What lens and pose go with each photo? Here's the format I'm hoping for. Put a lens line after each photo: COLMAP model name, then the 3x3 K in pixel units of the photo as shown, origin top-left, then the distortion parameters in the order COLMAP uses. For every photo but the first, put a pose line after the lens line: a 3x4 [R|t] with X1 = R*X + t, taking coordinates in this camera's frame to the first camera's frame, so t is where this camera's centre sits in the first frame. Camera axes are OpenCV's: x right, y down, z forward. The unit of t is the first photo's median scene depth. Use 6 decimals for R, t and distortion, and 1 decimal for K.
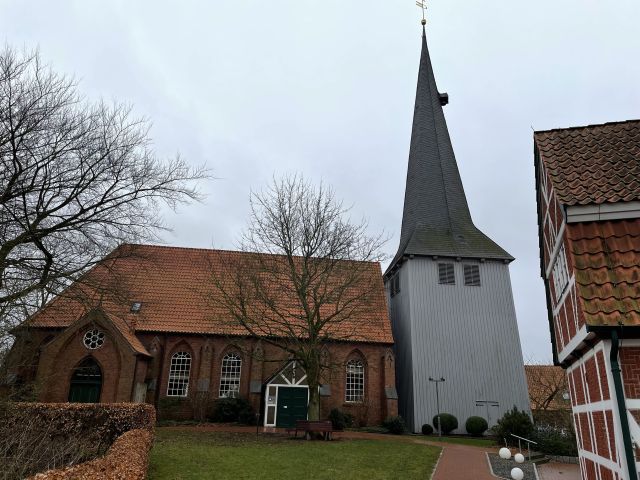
lens RADIAL K [[484.4, 0, 319.7], [0, 484.4, 239.6], [0, 0, 1]] dist [0.042297, -0.000200]
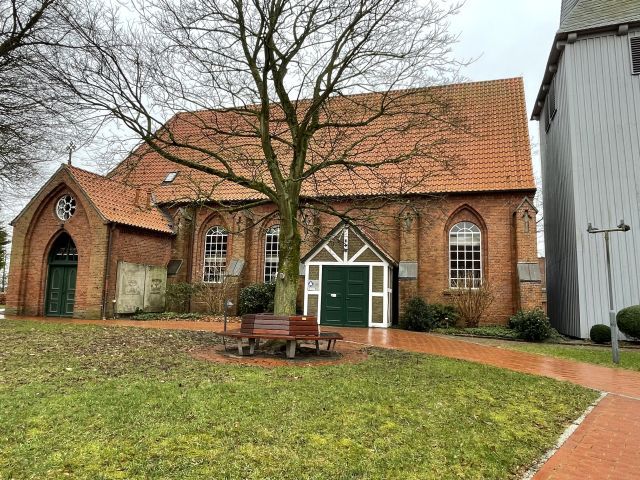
lens RADIAL K [[429.5, 0, 319.9], [0, 429.5, 241.6], [0, 0, 1]] dist [-0.007124, -0.003262]
pose [[0.901746, -0.059832, -0.428105, 0.147649], [0.136675, 0.979031, 0.151060, 0.177327], [0.410089, -0.194729, 0.891015, 0.478083]]
